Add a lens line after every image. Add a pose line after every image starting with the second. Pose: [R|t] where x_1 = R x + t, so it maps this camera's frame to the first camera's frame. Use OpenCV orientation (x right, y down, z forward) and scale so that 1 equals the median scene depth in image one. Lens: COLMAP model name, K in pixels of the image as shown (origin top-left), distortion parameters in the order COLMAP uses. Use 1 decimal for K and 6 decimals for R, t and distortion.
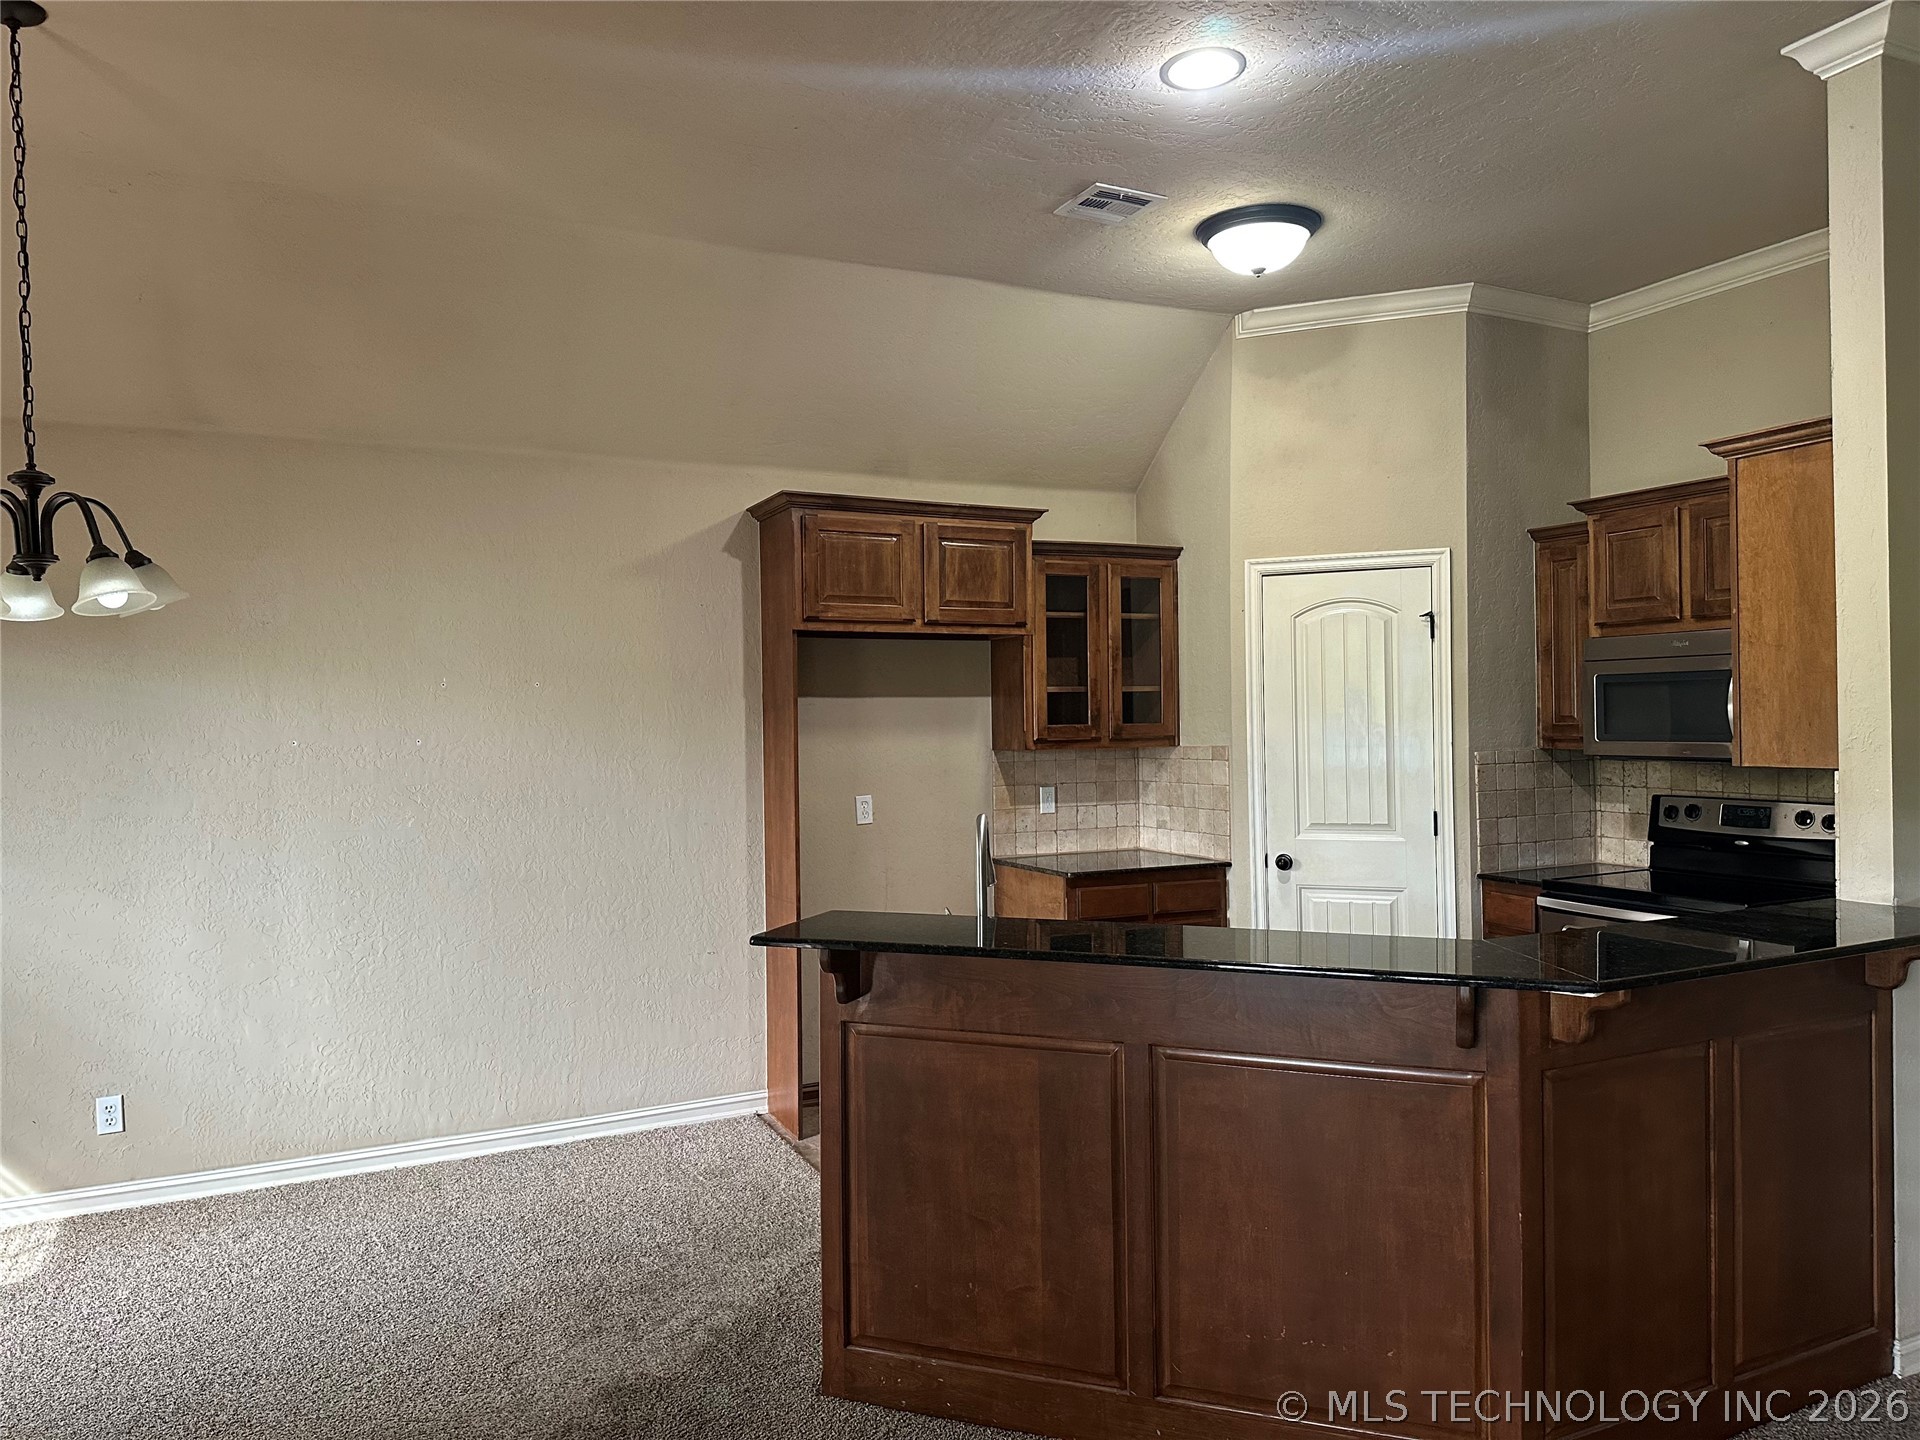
lens RADIAL K [[1333.4, 0, 964.0], [0, 1333.4, 726.5], [0, 0, 1]] dist [0.066243, -0.073345]
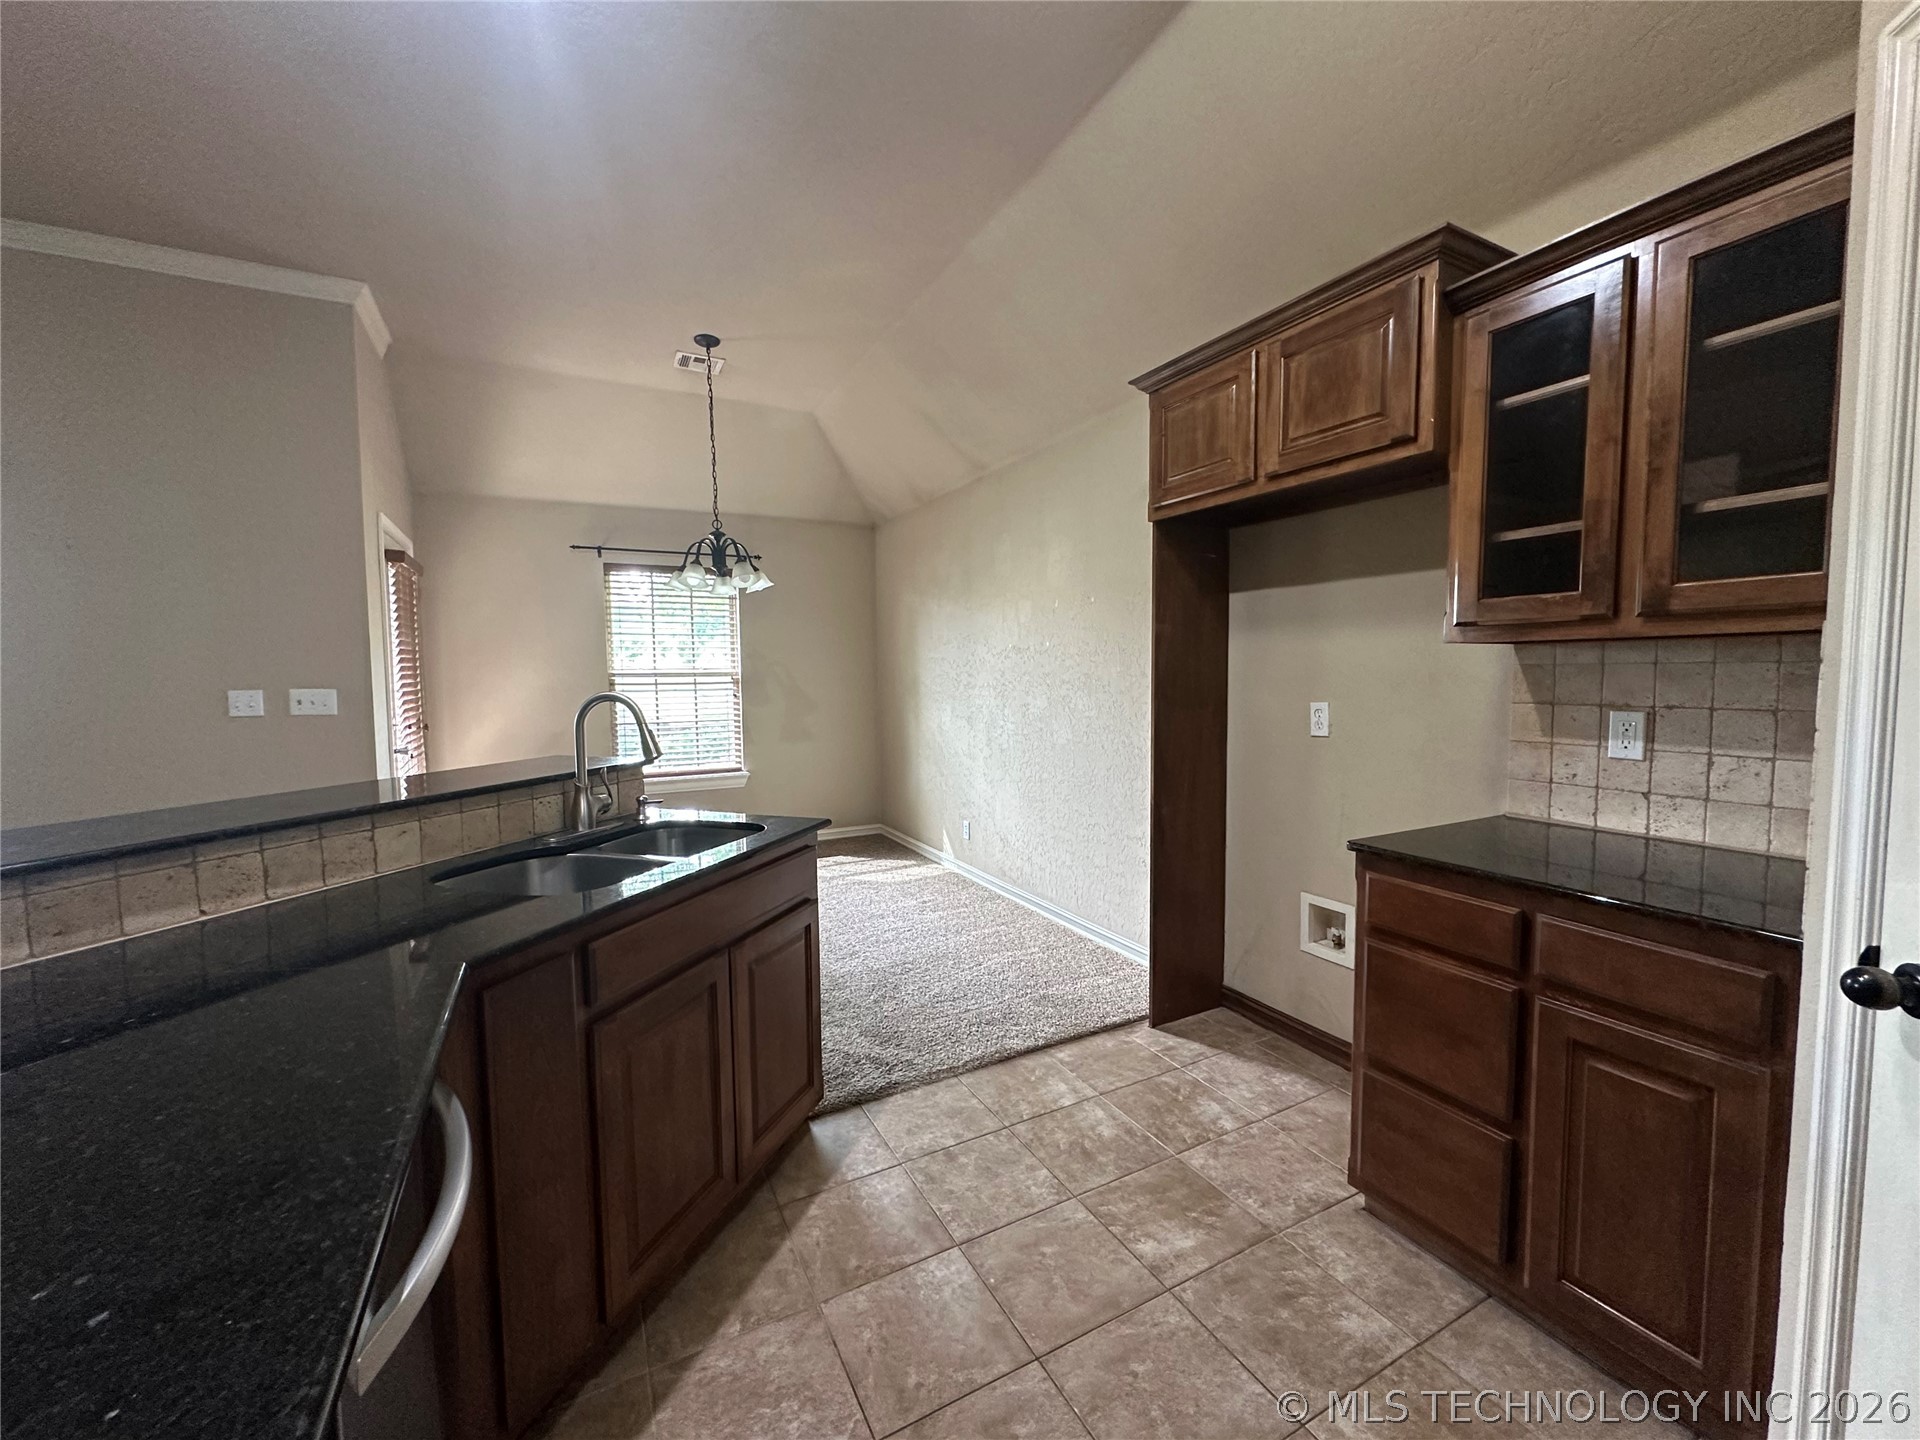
lens RADIAL K [[759.3, 0, 958.4], [0, 759.3, 722.9], [0, 0, 1]] dist [0.002127, 0.000213]
pose [[0.024911, 0.082562, -0.996275, 0.448609], [0.003157, 0.996572, 0.082665, 0.028333], [0.999685, -0.005204, 0.024565, 0.869981]]
